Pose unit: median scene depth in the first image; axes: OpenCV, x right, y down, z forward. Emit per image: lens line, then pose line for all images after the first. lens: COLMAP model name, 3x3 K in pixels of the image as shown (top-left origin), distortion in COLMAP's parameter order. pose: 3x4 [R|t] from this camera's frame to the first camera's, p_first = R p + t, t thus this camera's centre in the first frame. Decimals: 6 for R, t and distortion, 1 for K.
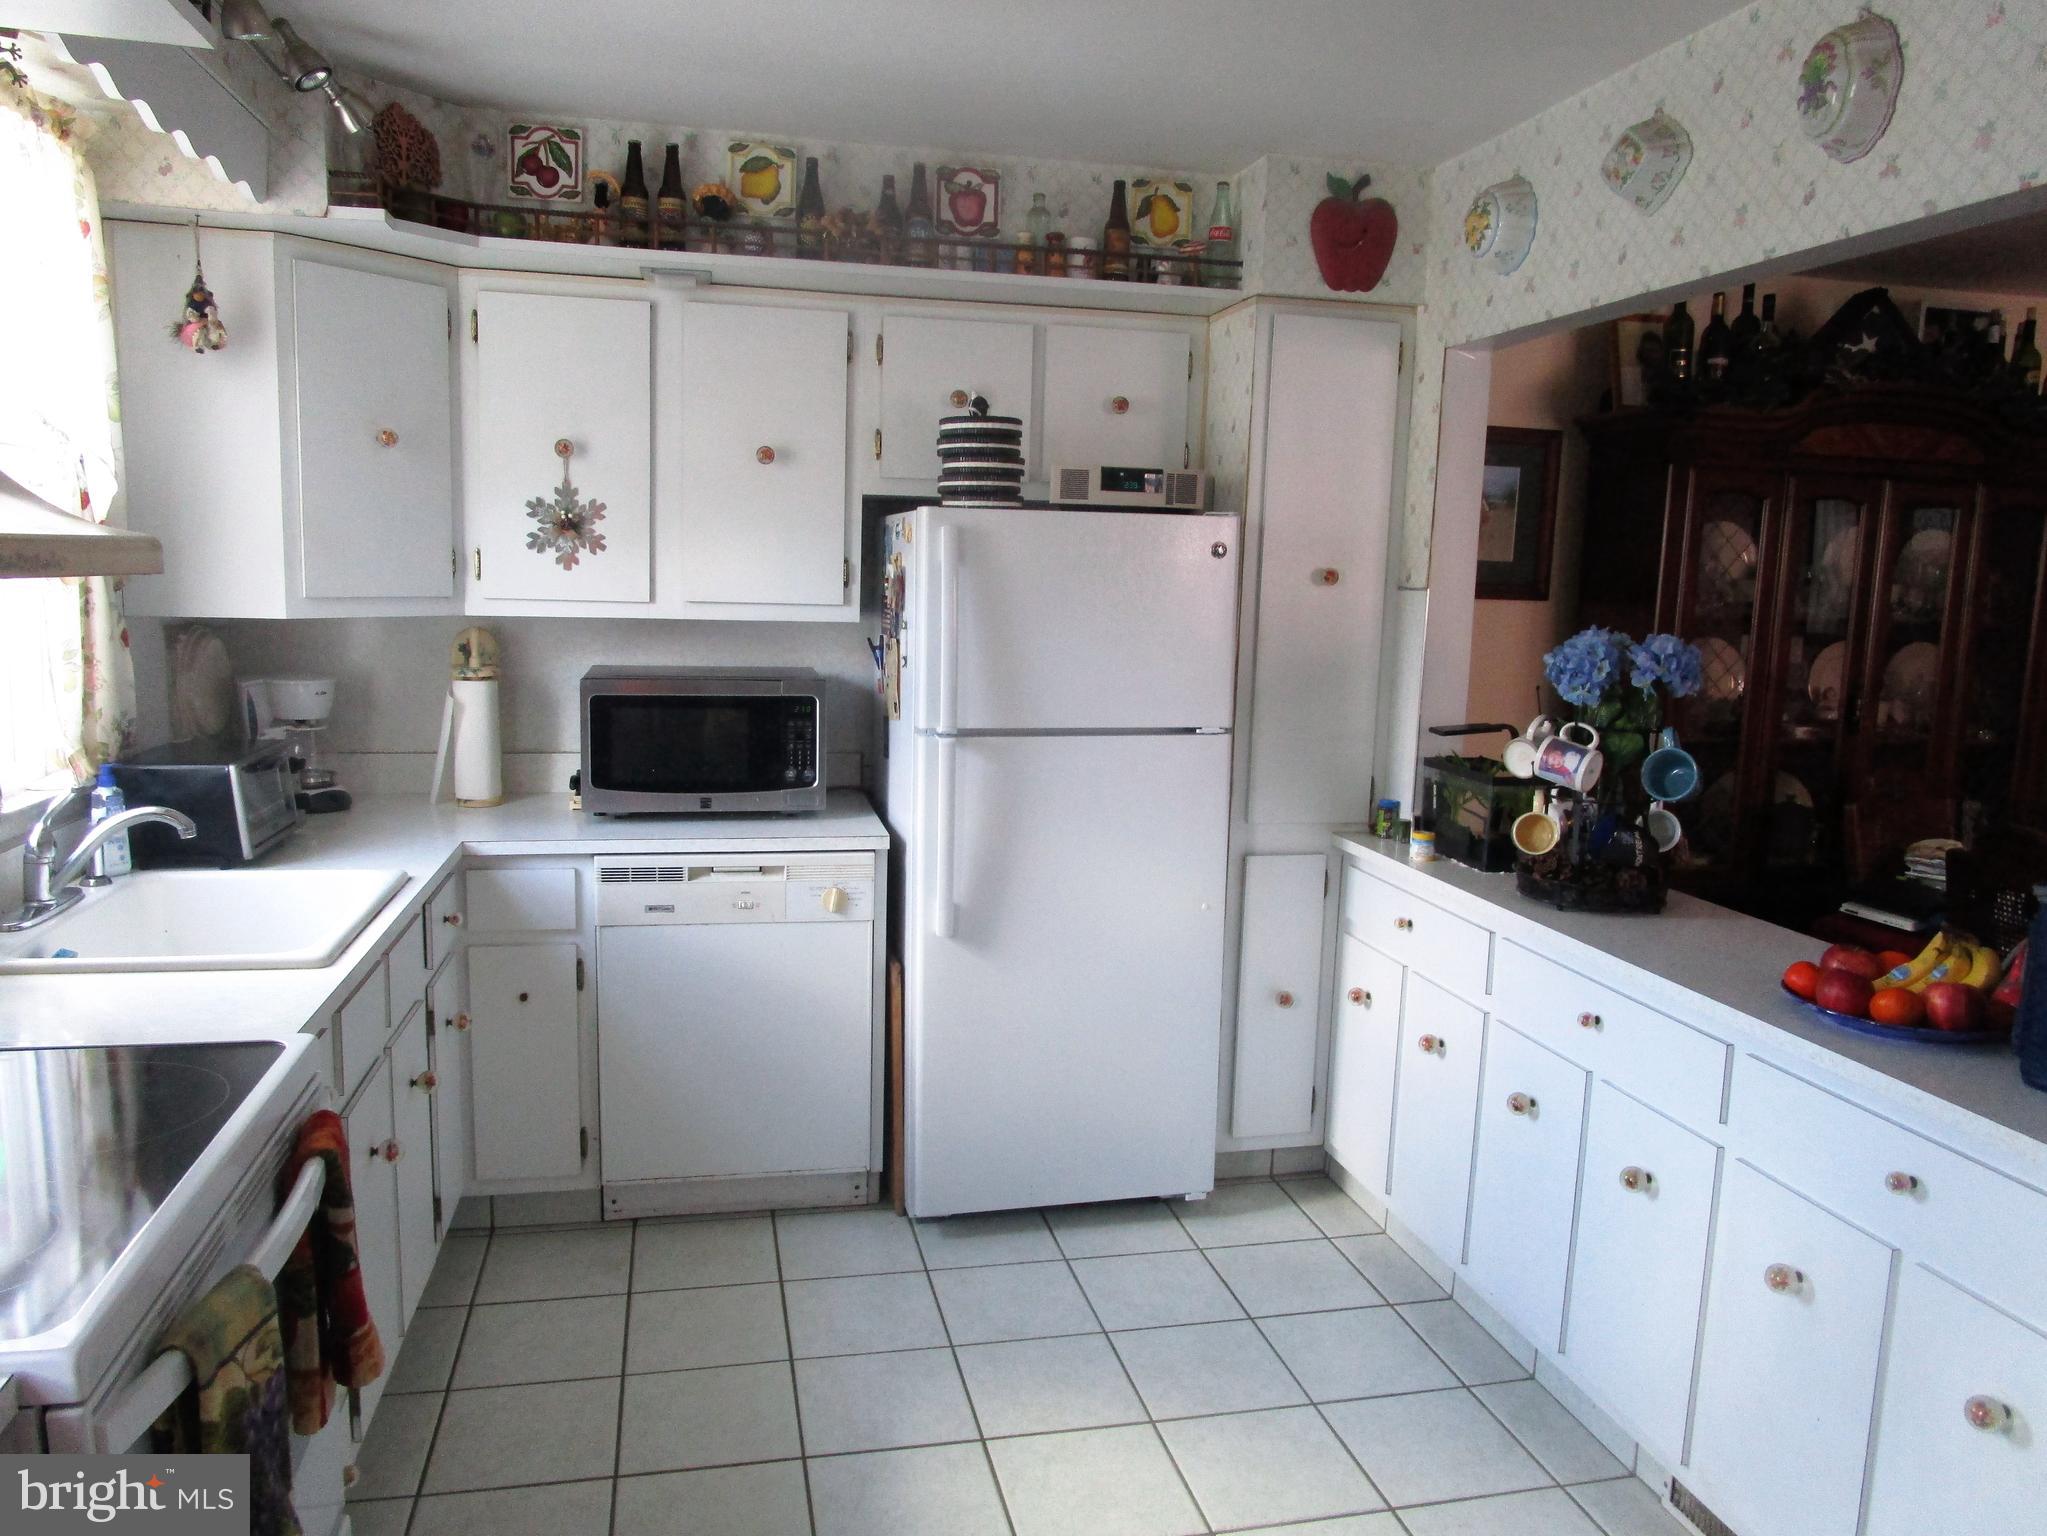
lens RADIAL K [[1440.1, 0, 1016.9], [0, 1440.1, 777.5], [0, 0, 1]] dist [-0.038642, 0.010748]
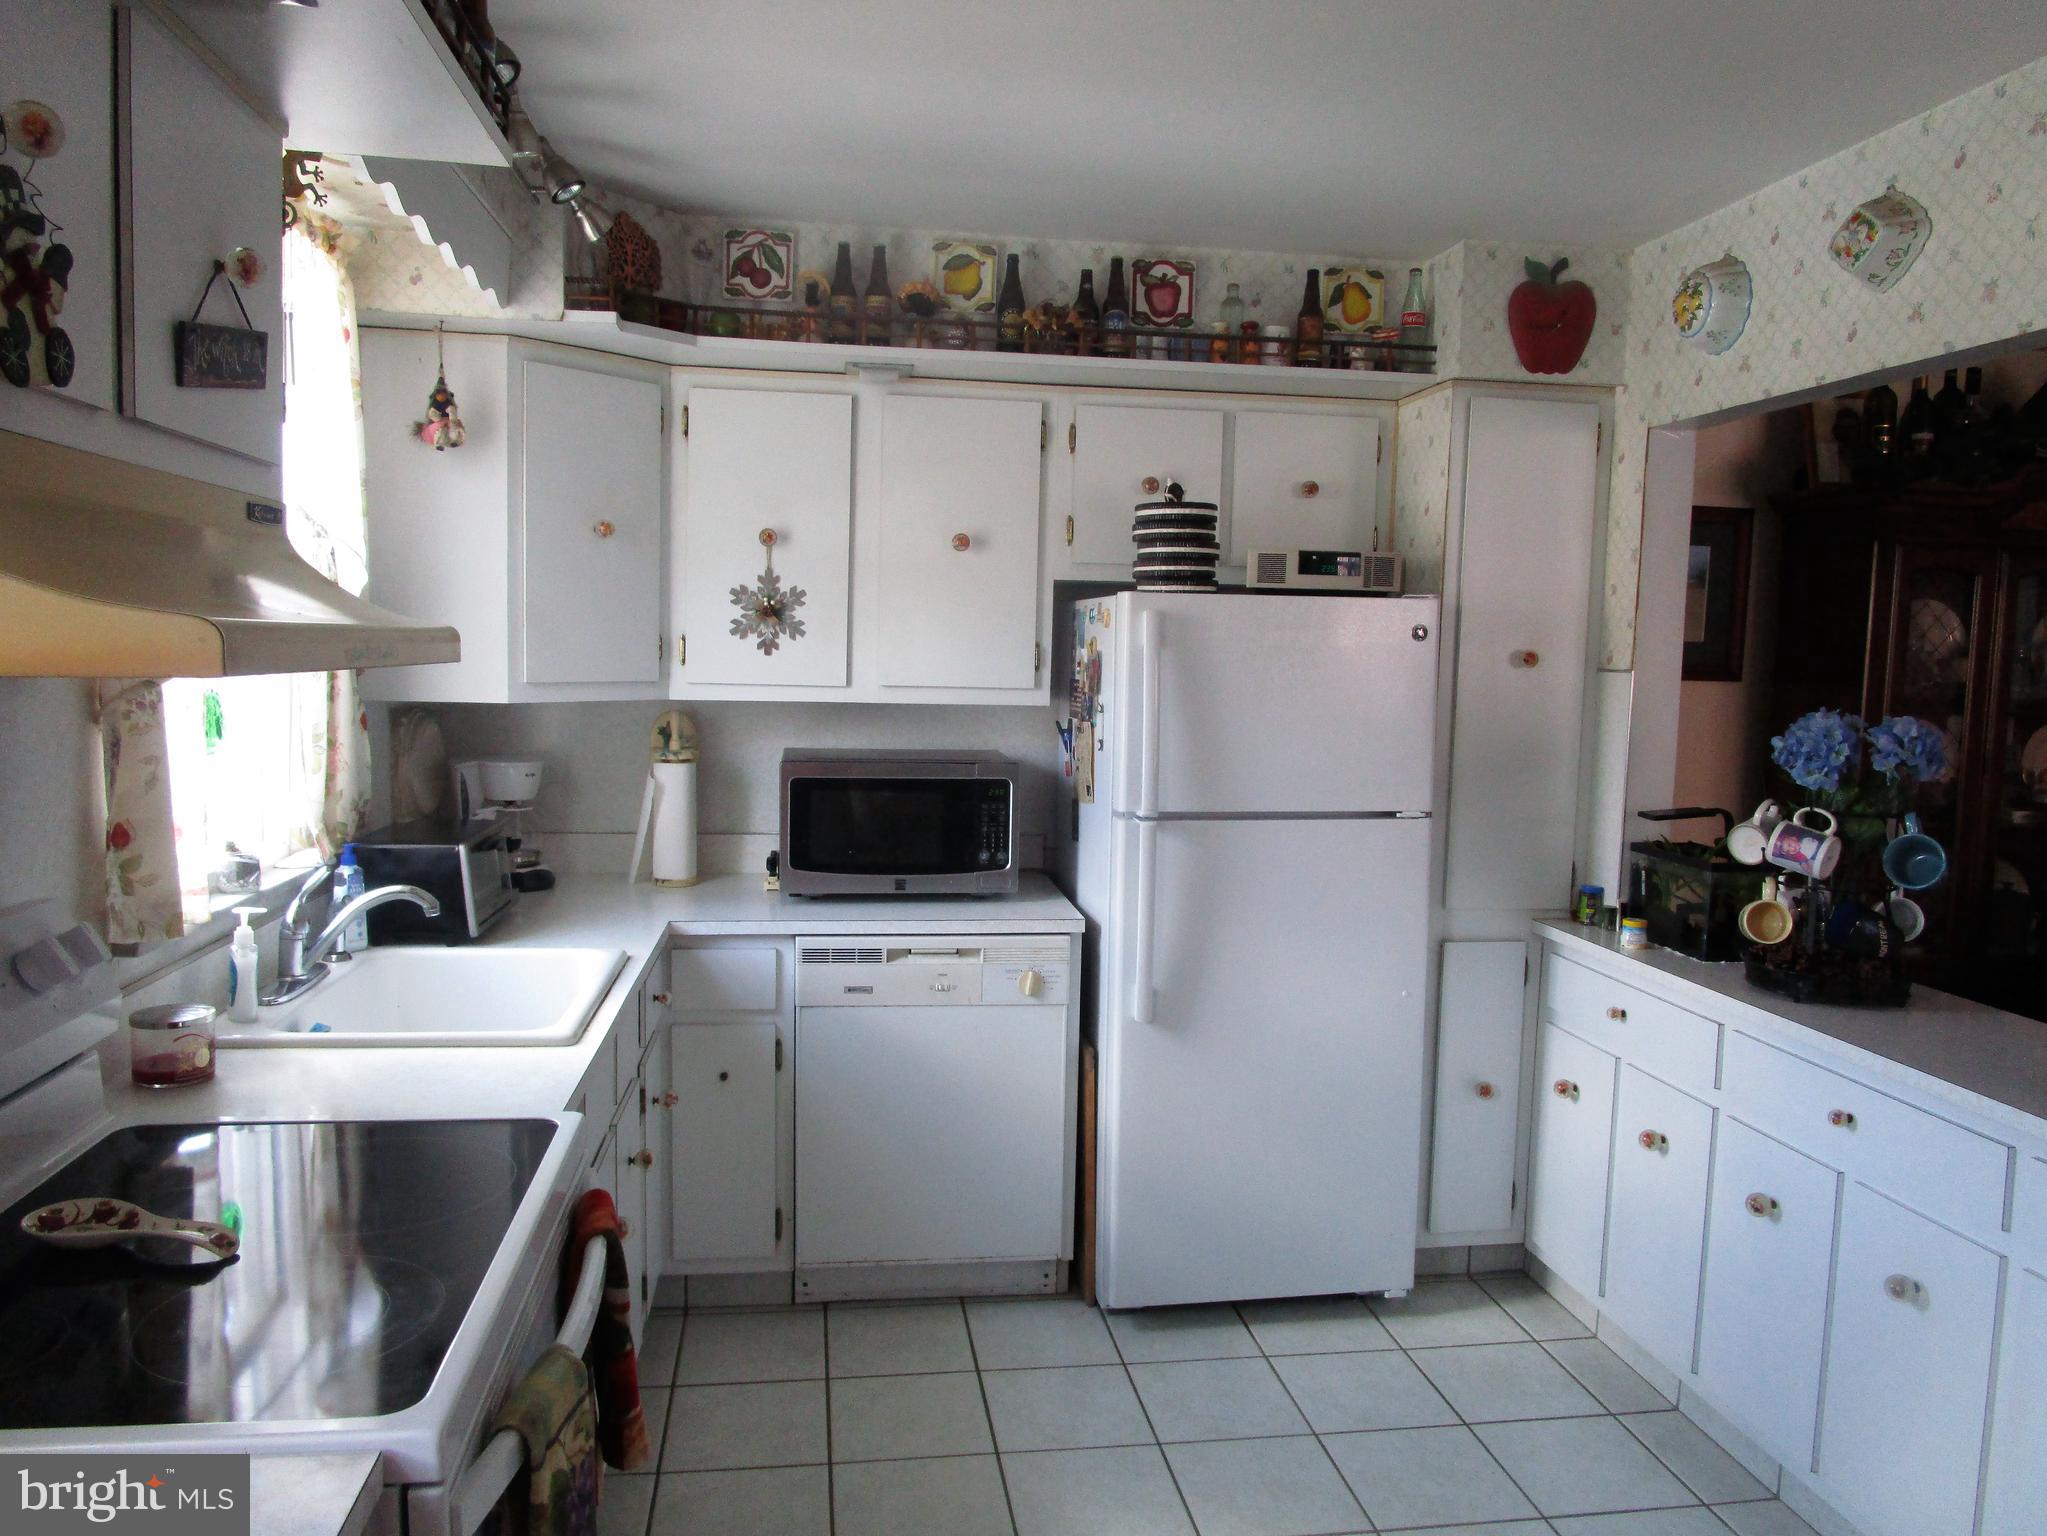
lens RADIAL K [[1440.1, 0, 1016.9], [0, 1440.1, 777.5], [0, 0, 1]] dist [-0.038642, 0.010748]
pose [[0.997021, 0.001207, -0.077119, -0.061196], [-0.005521, 0.998430, -0.055741, -0.001661], [0.076931, 0.056000, 0.995463, -0.002212]]
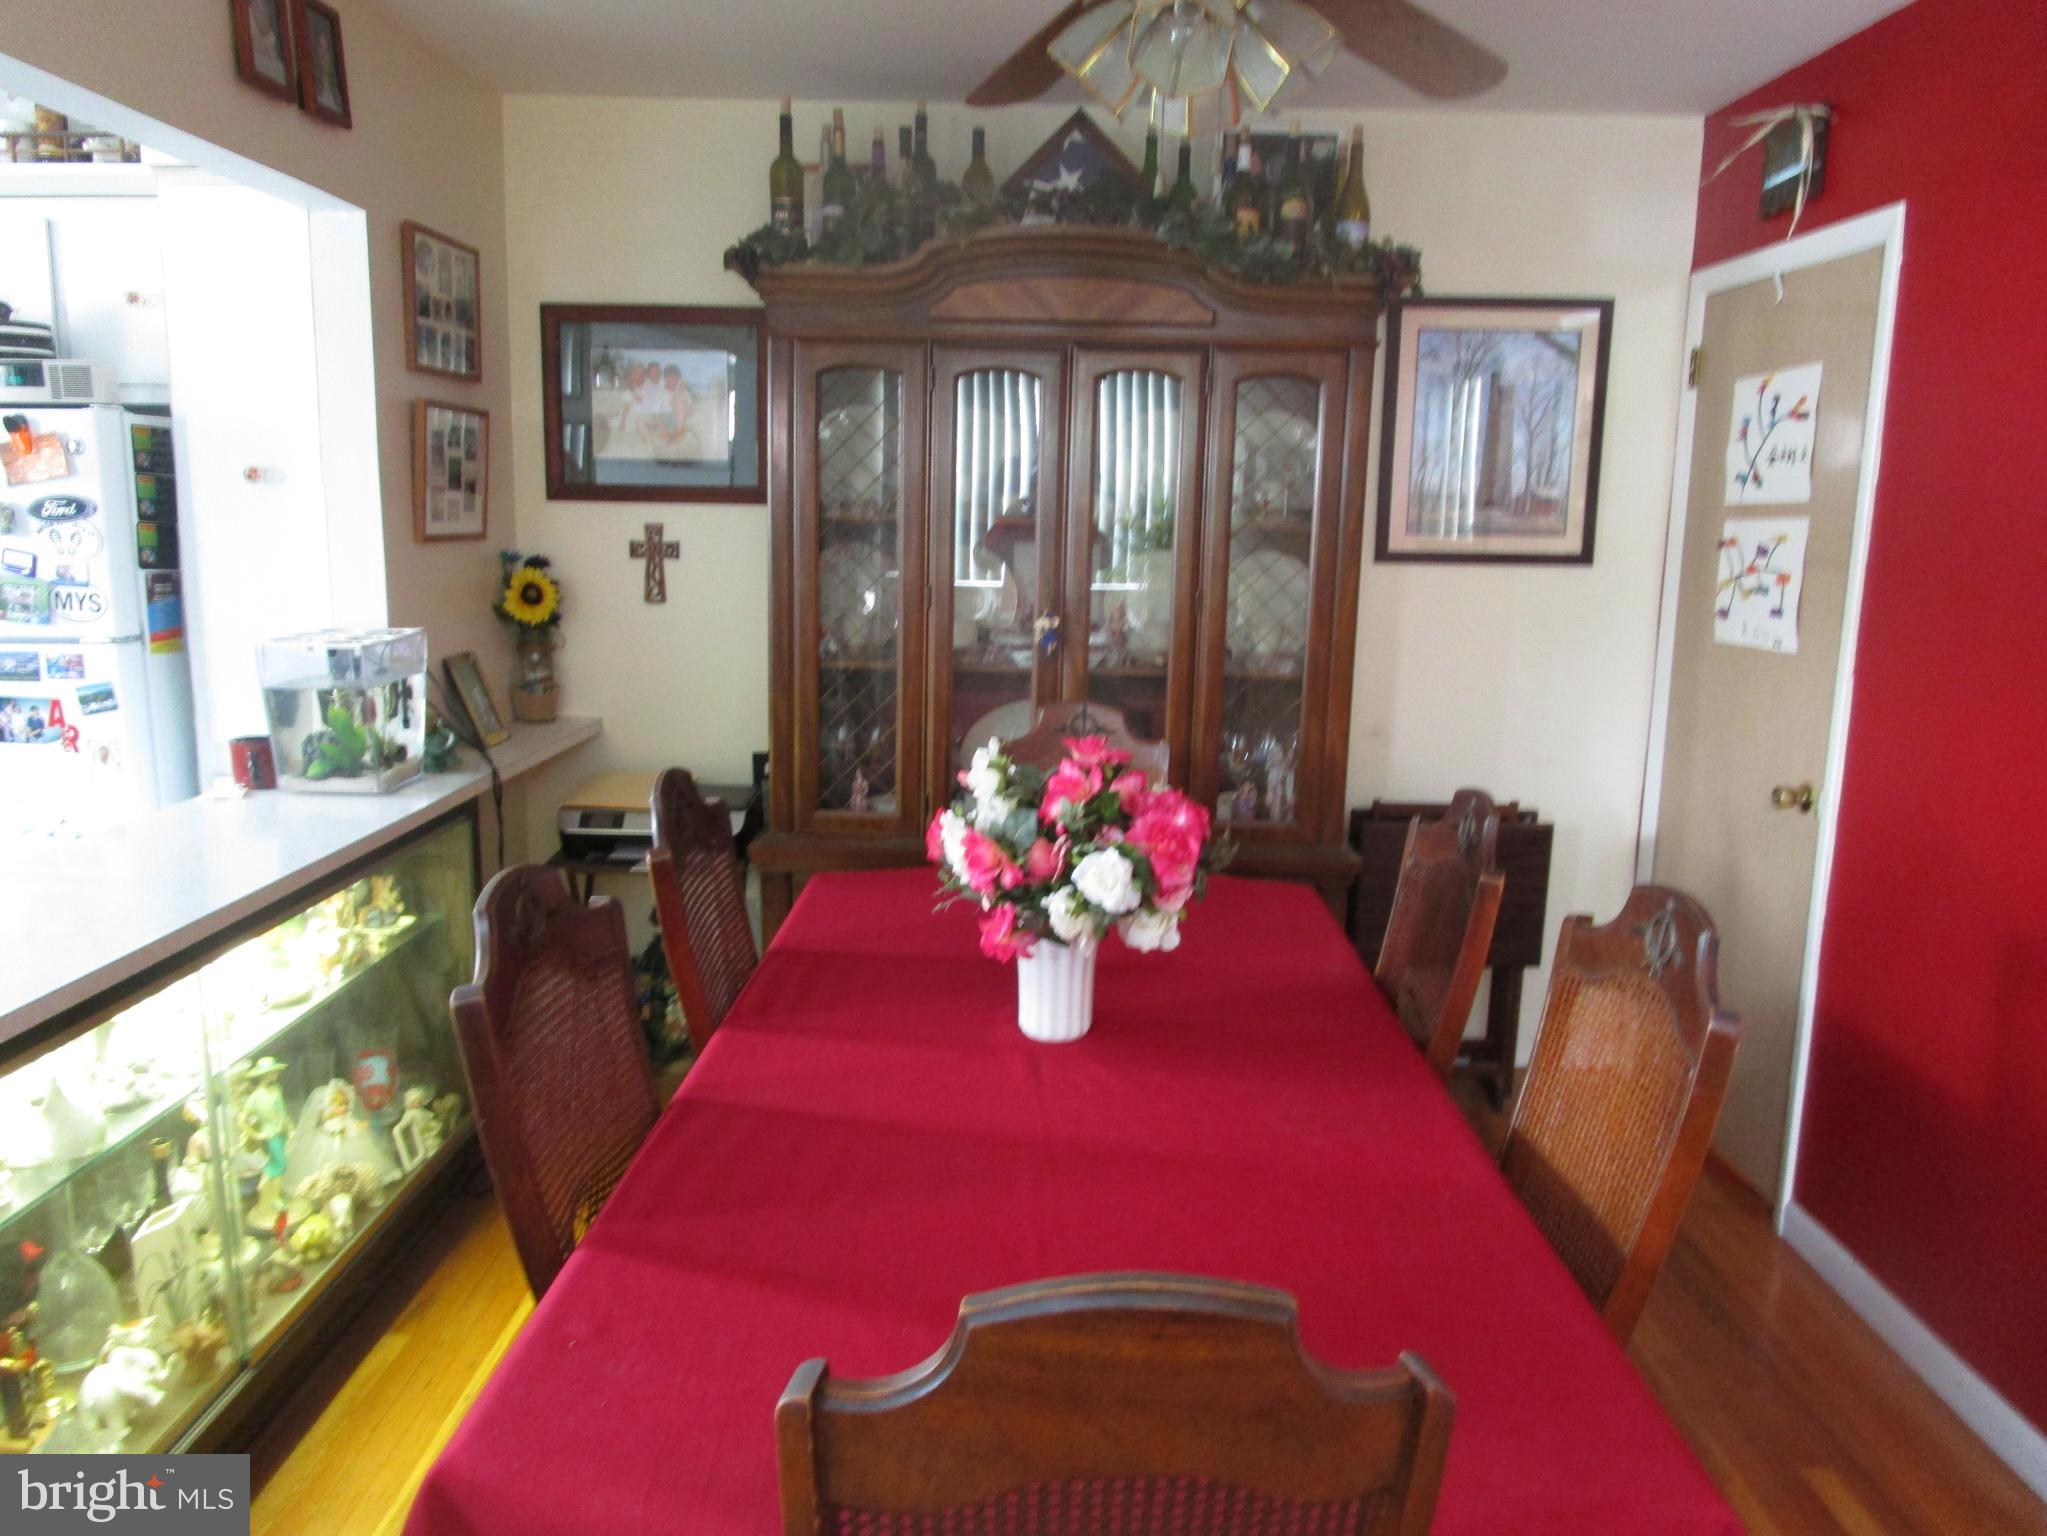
lens RADIAL K [[1440.1, 0, 1016.9], [0, 1440.1, 777.5], [0, 0, 1]] dist [-0.038642, 0.010748]
pose [[0.974515, 0.034934, -0.221584, 0.969967], [-0.026148, 0.998756, 0.042463, 0.003741], [0.222792, -0.035587, 0.974216, 0.230177]]
